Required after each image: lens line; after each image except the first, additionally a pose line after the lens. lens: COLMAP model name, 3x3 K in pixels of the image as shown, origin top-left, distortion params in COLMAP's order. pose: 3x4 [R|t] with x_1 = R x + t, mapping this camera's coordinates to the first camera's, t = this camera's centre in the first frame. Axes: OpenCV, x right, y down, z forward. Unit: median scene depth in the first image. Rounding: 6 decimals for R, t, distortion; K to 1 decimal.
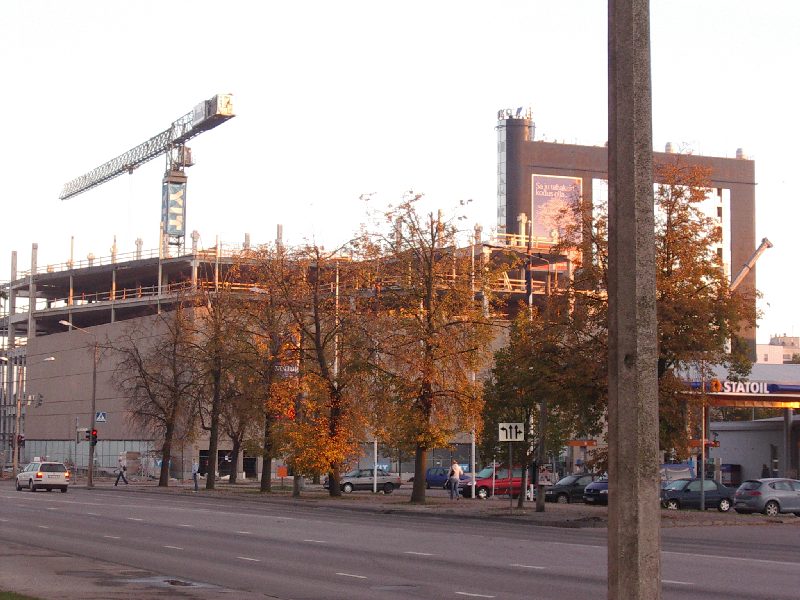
lens RADIAL K [[1768.7, 0, 399.7], [0, 1768.7, 299.7], [0, 0, 1]] dist [-0.243644, 0.000000]
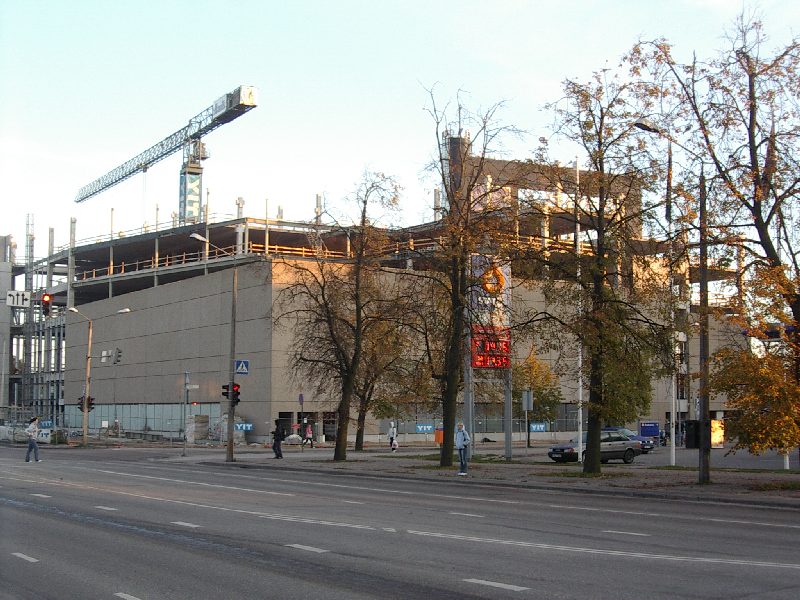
lens RADIAL K [[1220.2, 0, 400.3], [0, 1220.2, 300.5], [0, 0, 1]] dist [-0.248711, 0.000000]
pose [[0.995072, 0.000584, 0.099151, -0.074677], [0.000145, 0.999973, -0.007344, 0.020459], [-0.099152, 0.007322, 0.995045, 0.233176]]
